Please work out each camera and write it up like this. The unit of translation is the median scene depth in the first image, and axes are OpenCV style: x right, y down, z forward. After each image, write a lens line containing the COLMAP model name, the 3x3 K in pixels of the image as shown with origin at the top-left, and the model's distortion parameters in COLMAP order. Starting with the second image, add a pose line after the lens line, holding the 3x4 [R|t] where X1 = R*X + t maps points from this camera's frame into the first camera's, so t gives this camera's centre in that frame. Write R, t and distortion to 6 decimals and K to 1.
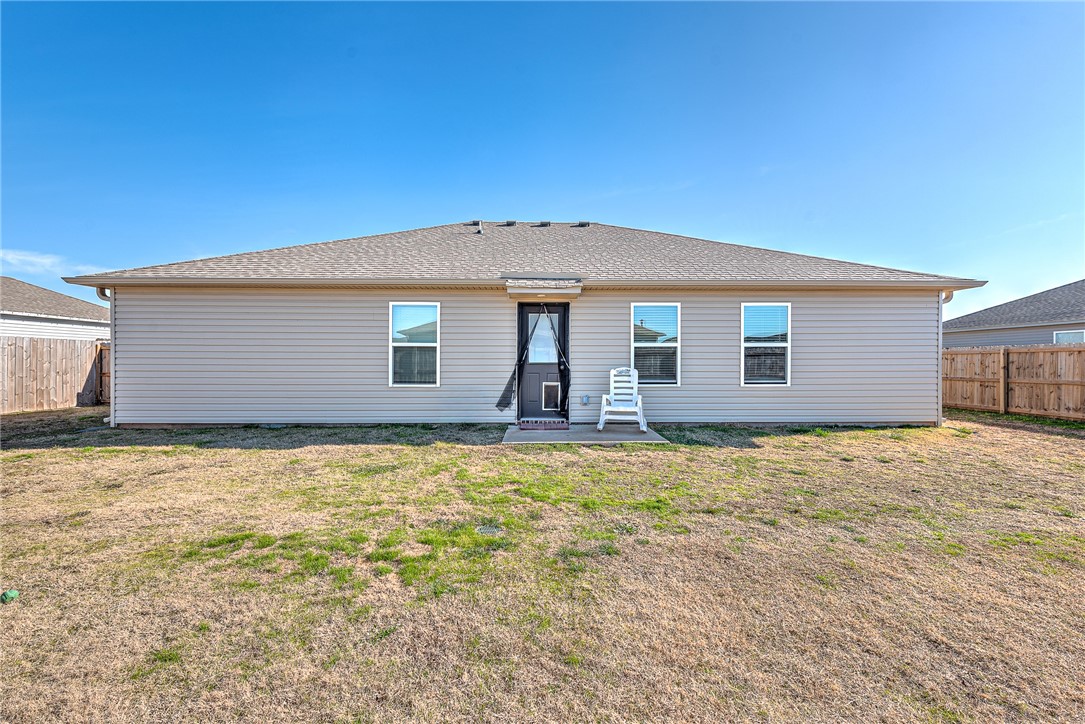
lens RADIAL K [[433.1, 0, 538.1], [0, 433.1, 367.0], [0, 0, 1]] dist [0.009545, -0.001309]
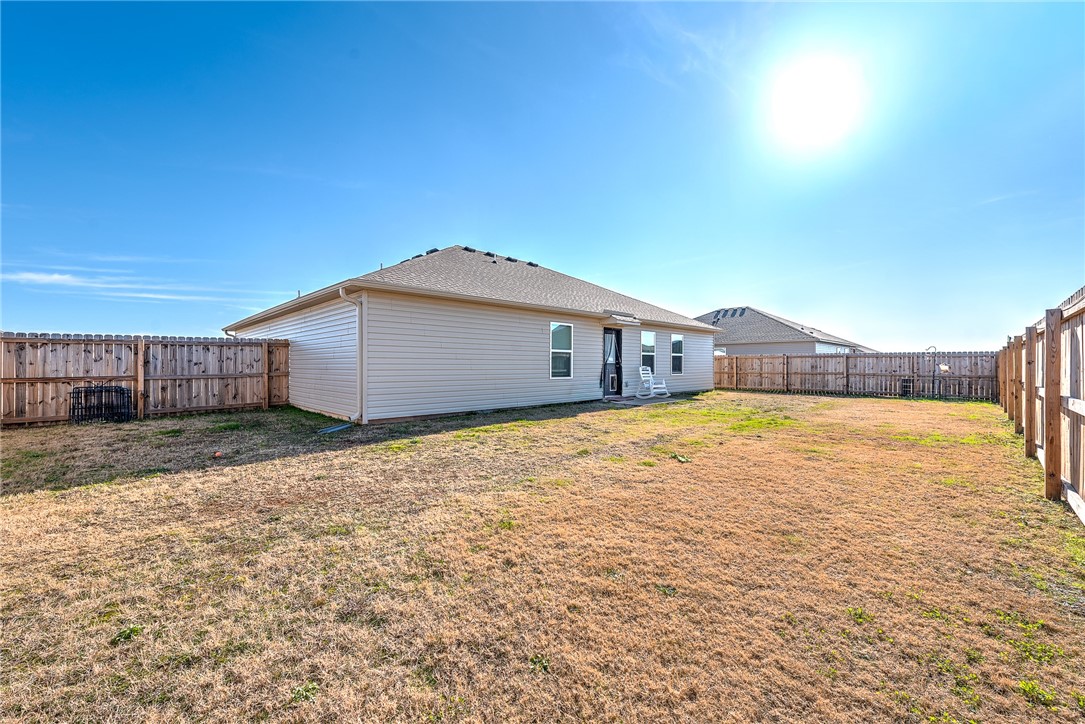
lens RADIAL K [[433.1, 0, 535.9], [0, 433.1, 361.7], [0, 0, 1]] dist [0.009545, -0.001309]
pose [[0.723836, 0.003885, 0.689961, -1.386204], [0.004037, 0.999943, -0.009866, 0.000401], [-0.689960, 0.009927, 0.723779, -0.033295]]
